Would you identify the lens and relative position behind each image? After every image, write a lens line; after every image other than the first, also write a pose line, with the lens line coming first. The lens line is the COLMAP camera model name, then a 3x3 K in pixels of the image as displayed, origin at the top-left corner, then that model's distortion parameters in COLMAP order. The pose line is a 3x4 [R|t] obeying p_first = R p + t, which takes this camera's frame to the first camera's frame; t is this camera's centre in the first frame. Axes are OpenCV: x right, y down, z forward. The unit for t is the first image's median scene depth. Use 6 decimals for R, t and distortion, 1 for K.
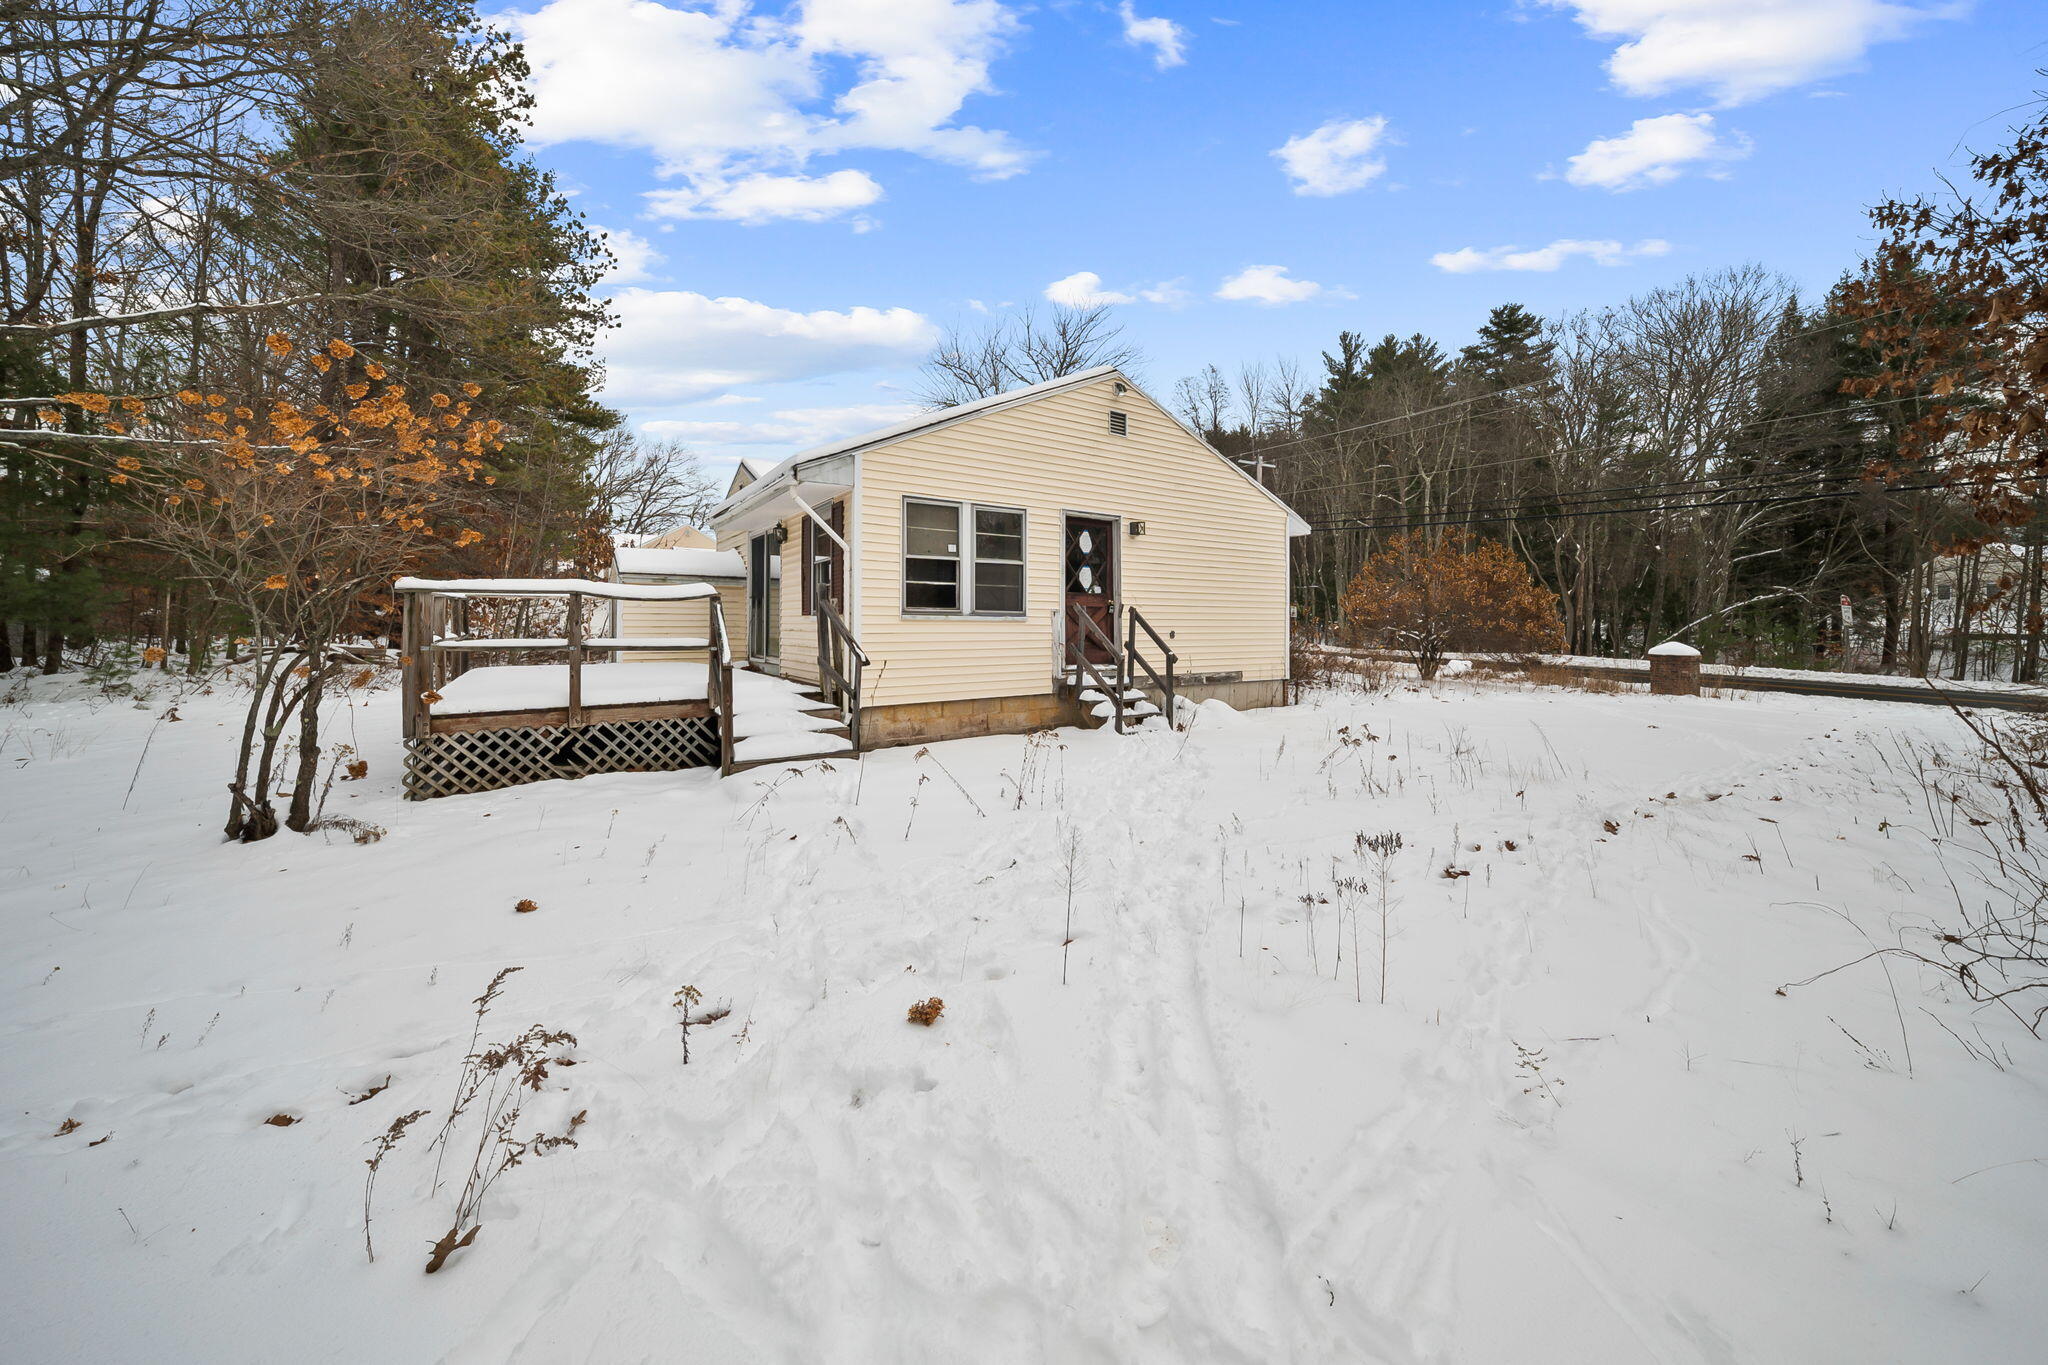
lens RADIAL K [[741.7, 0, 1025.9], [0, 741.7, 613.5], [0, 0, 1]] dist [0.001924, -0.000209]
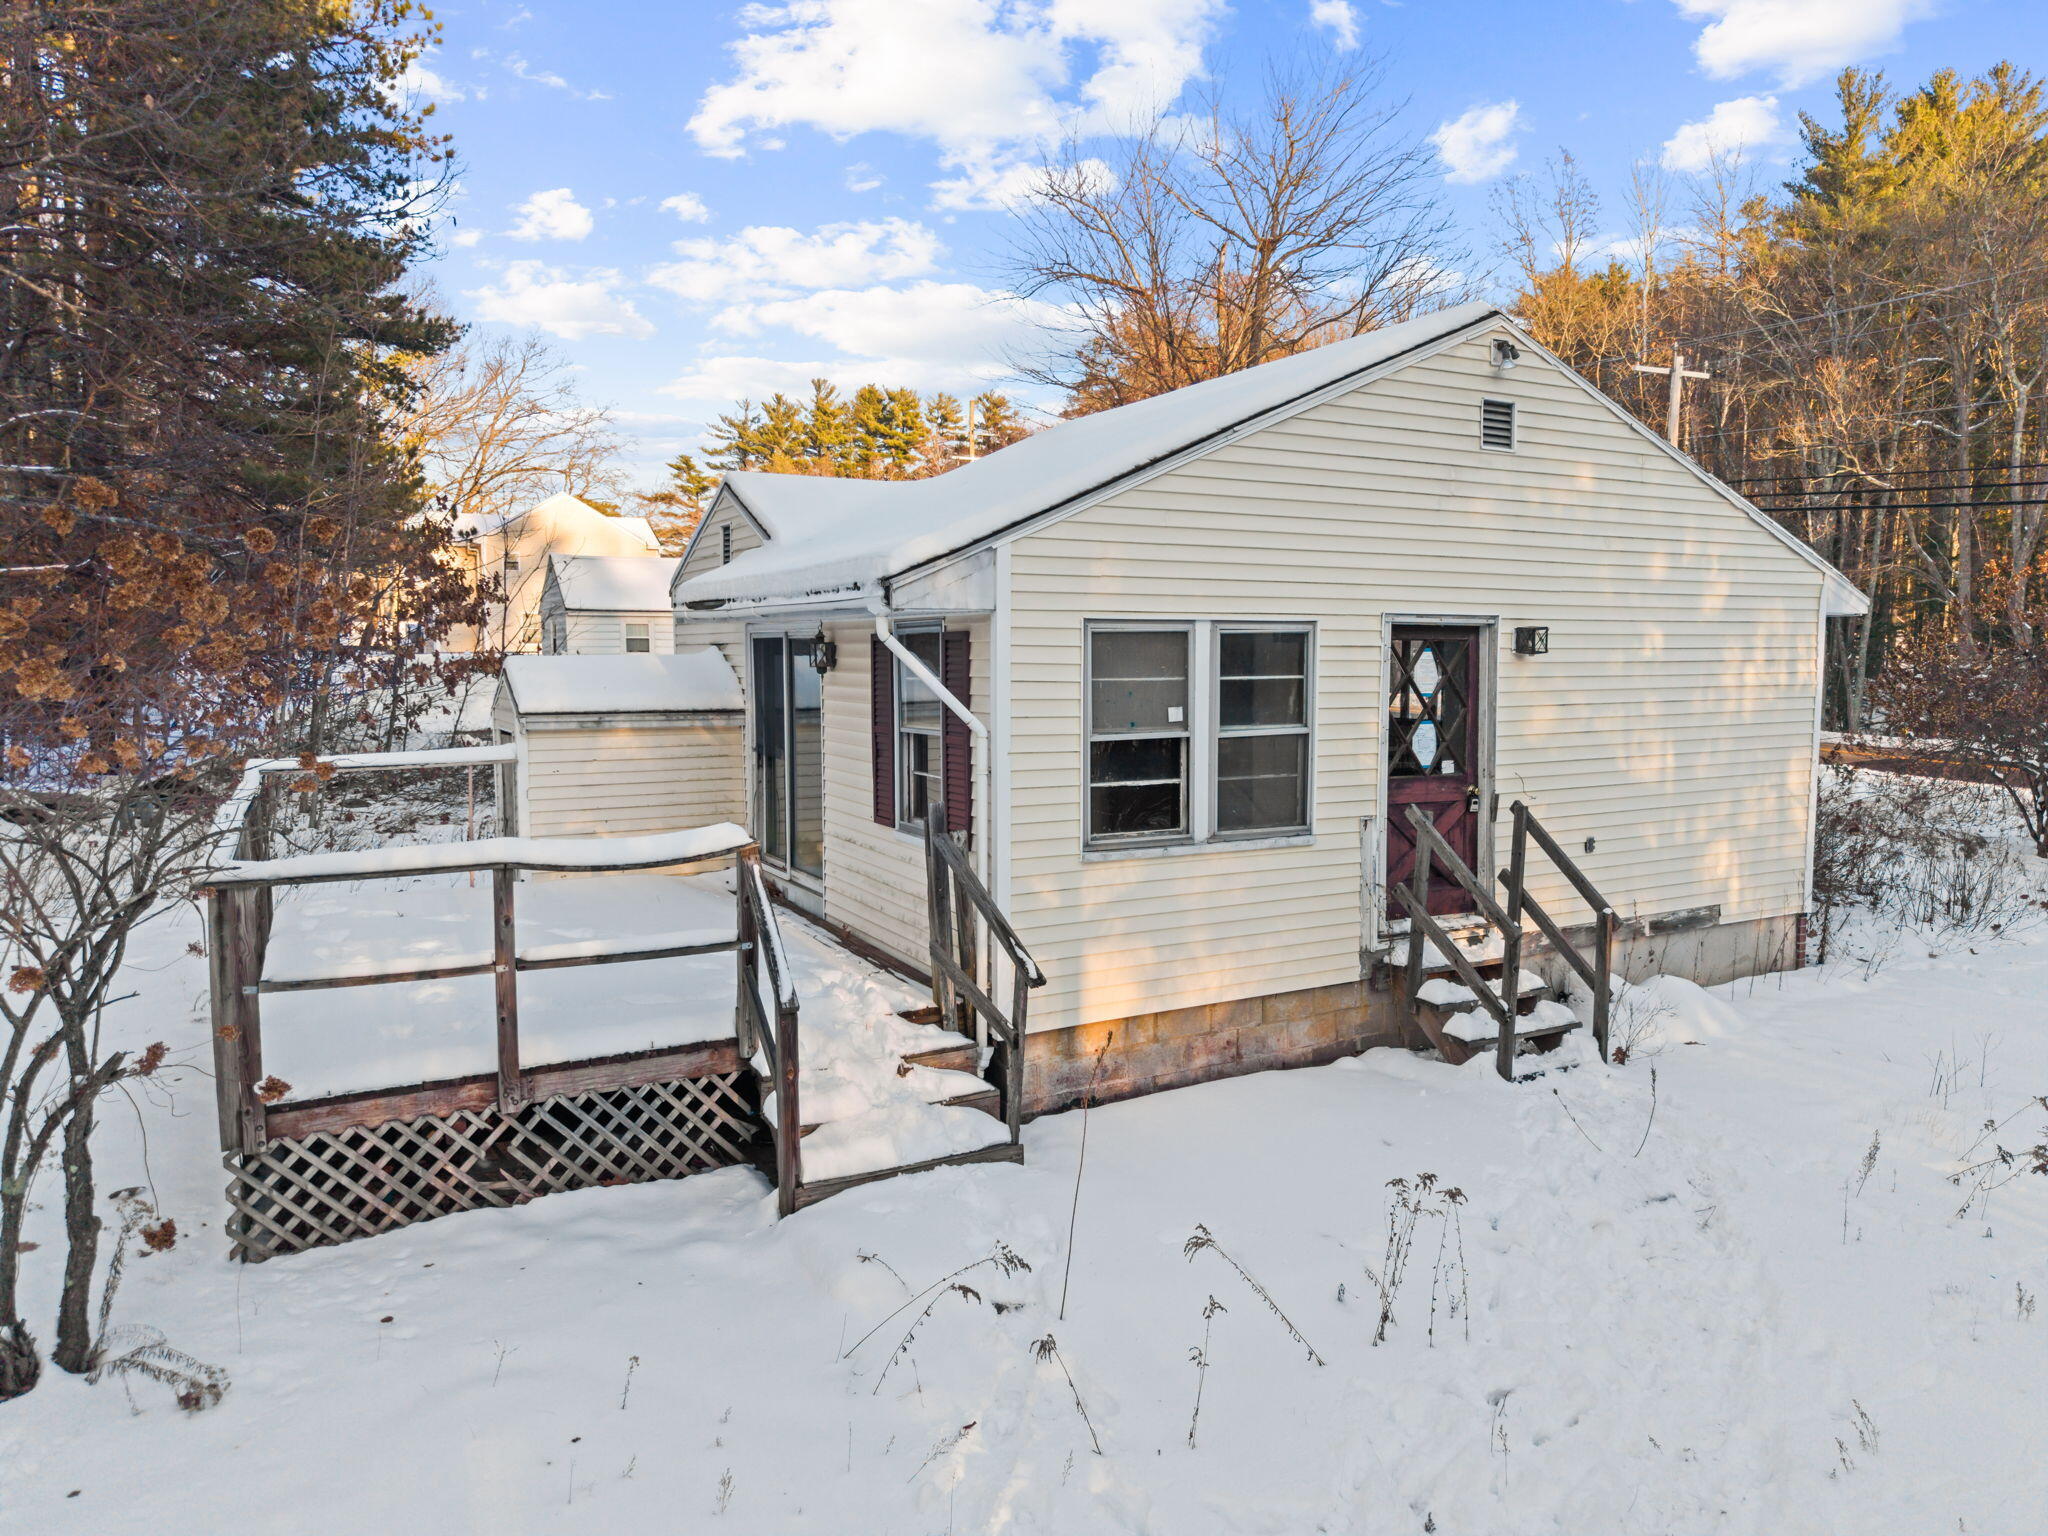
lens RADIAL K [[1376.3, 0, 1025.6], [0, 1376.3, 766.3], [0, 0, 1]] dist [0.007270, -0.005281]
pose [[0.994981, 0.006786, -0.099832, -0.110595], [0.003249, 0.994980, 0.100020, -0.149216], [0.100009, -0.099843, 0.989964, 0.063611]]
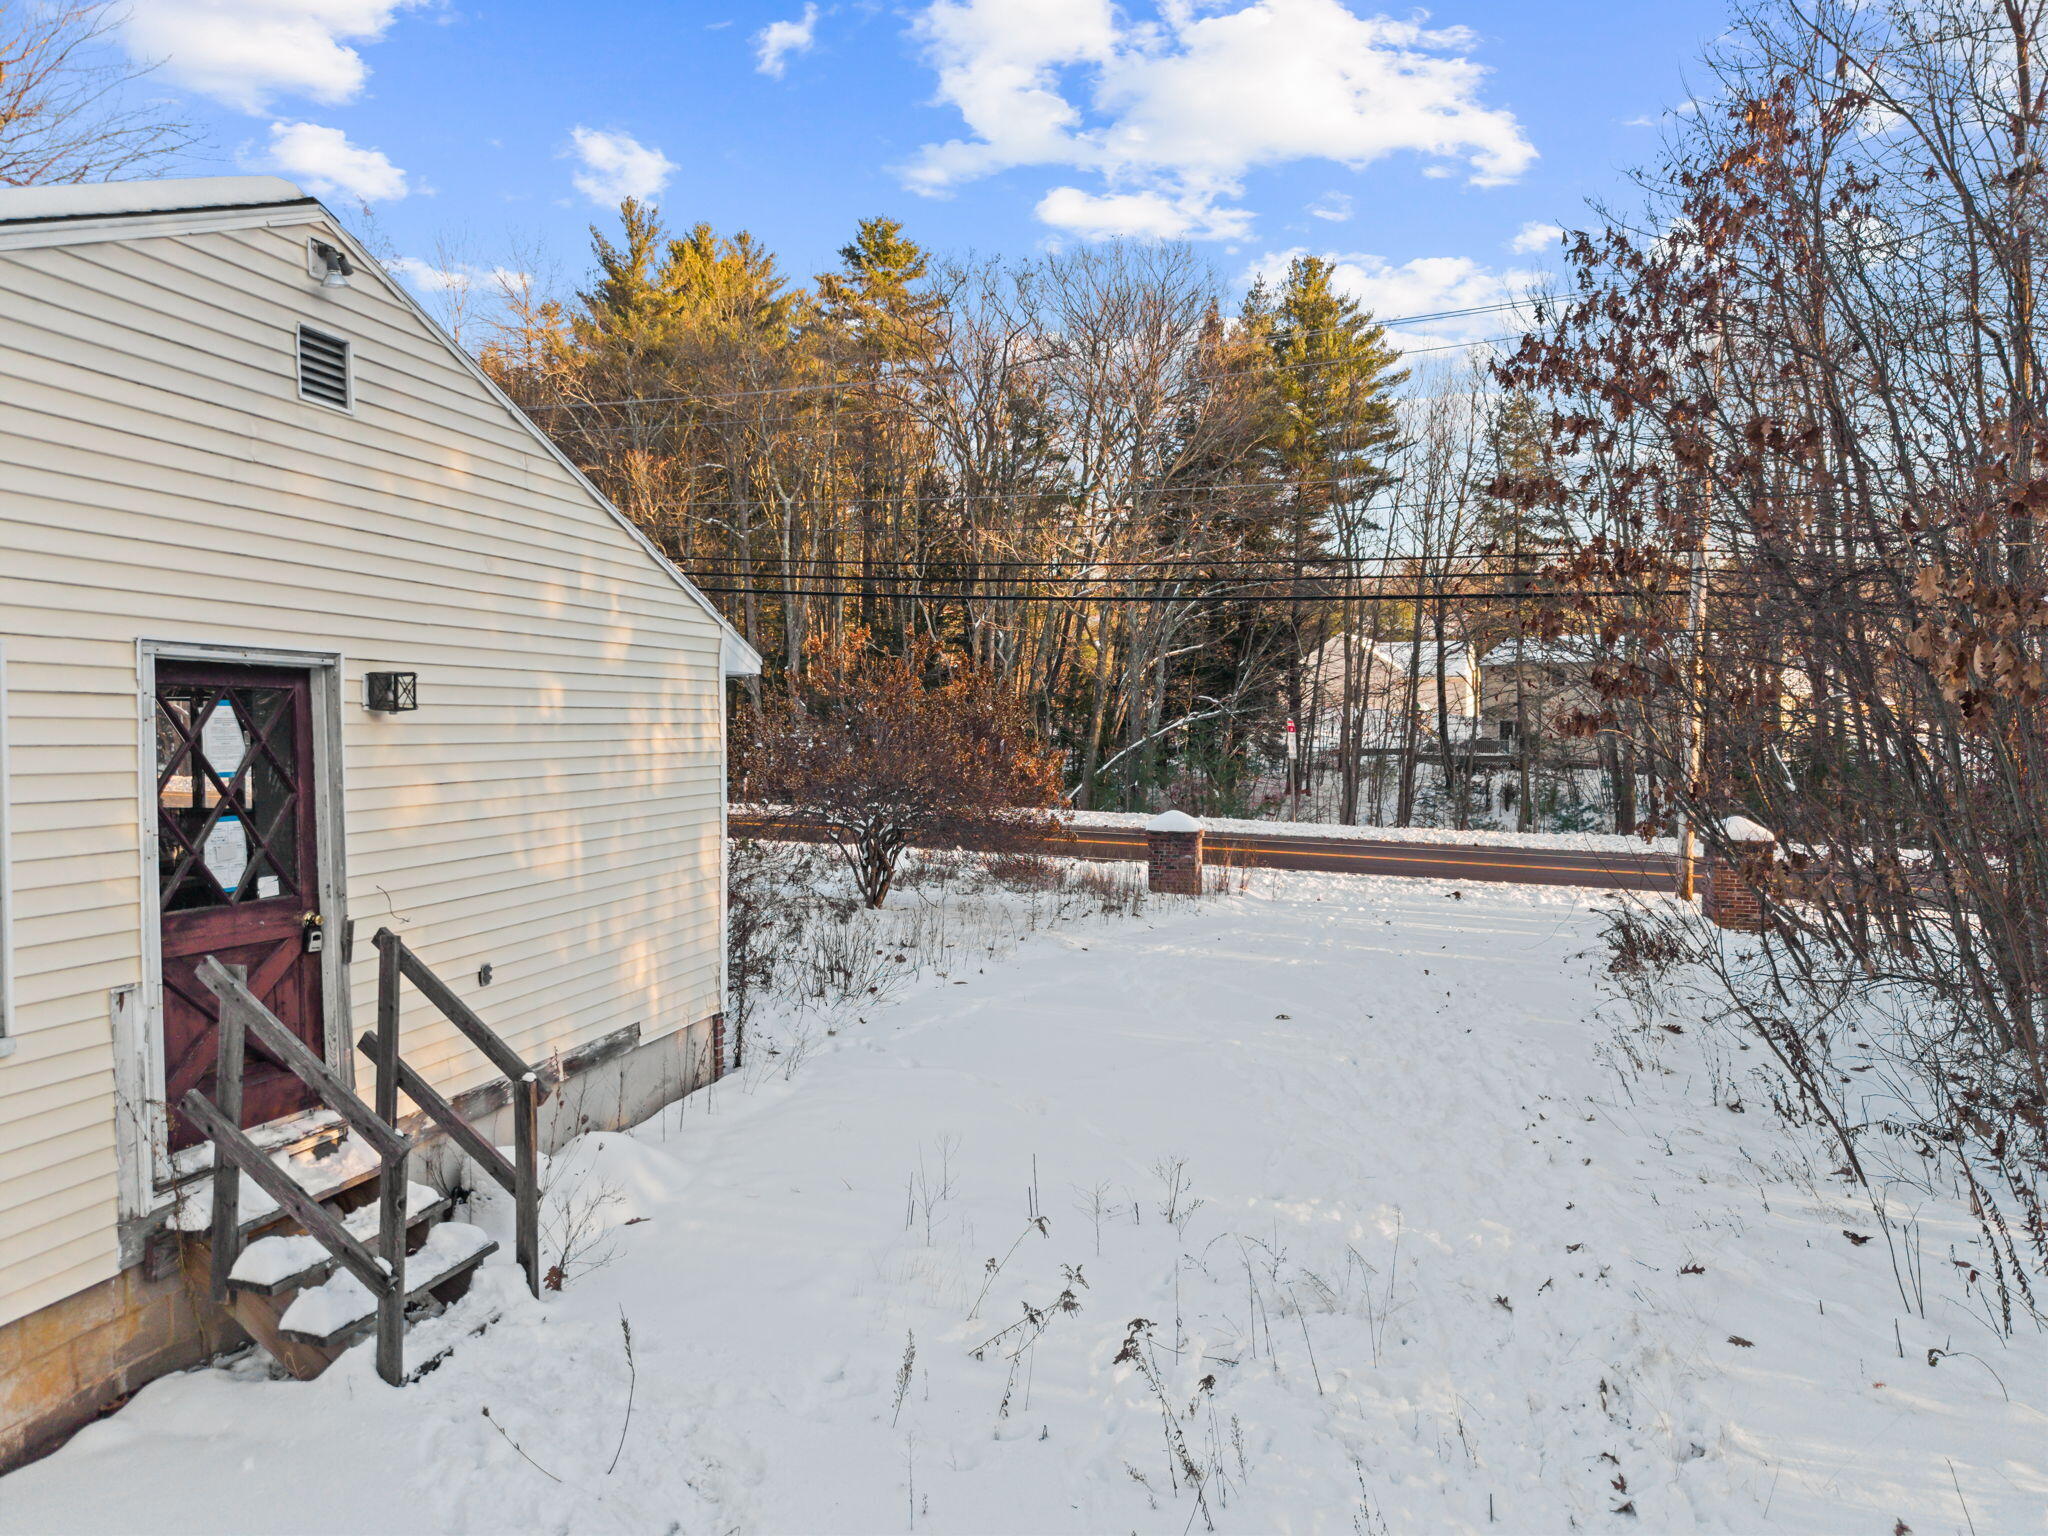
lens RADIAL K [[1376.3, 0, 1025.6], [0, 1376.3, 766.3], [0, 0, 1]] dist [0.007270, -0.005281]
pose [[0.761426, -0.023757, 0.647816, -0.044925], [-0.005519, 0.999054, 0.043126, -0.131489], [-0.648228, -0.036412, 0.760575, 0.402046]]
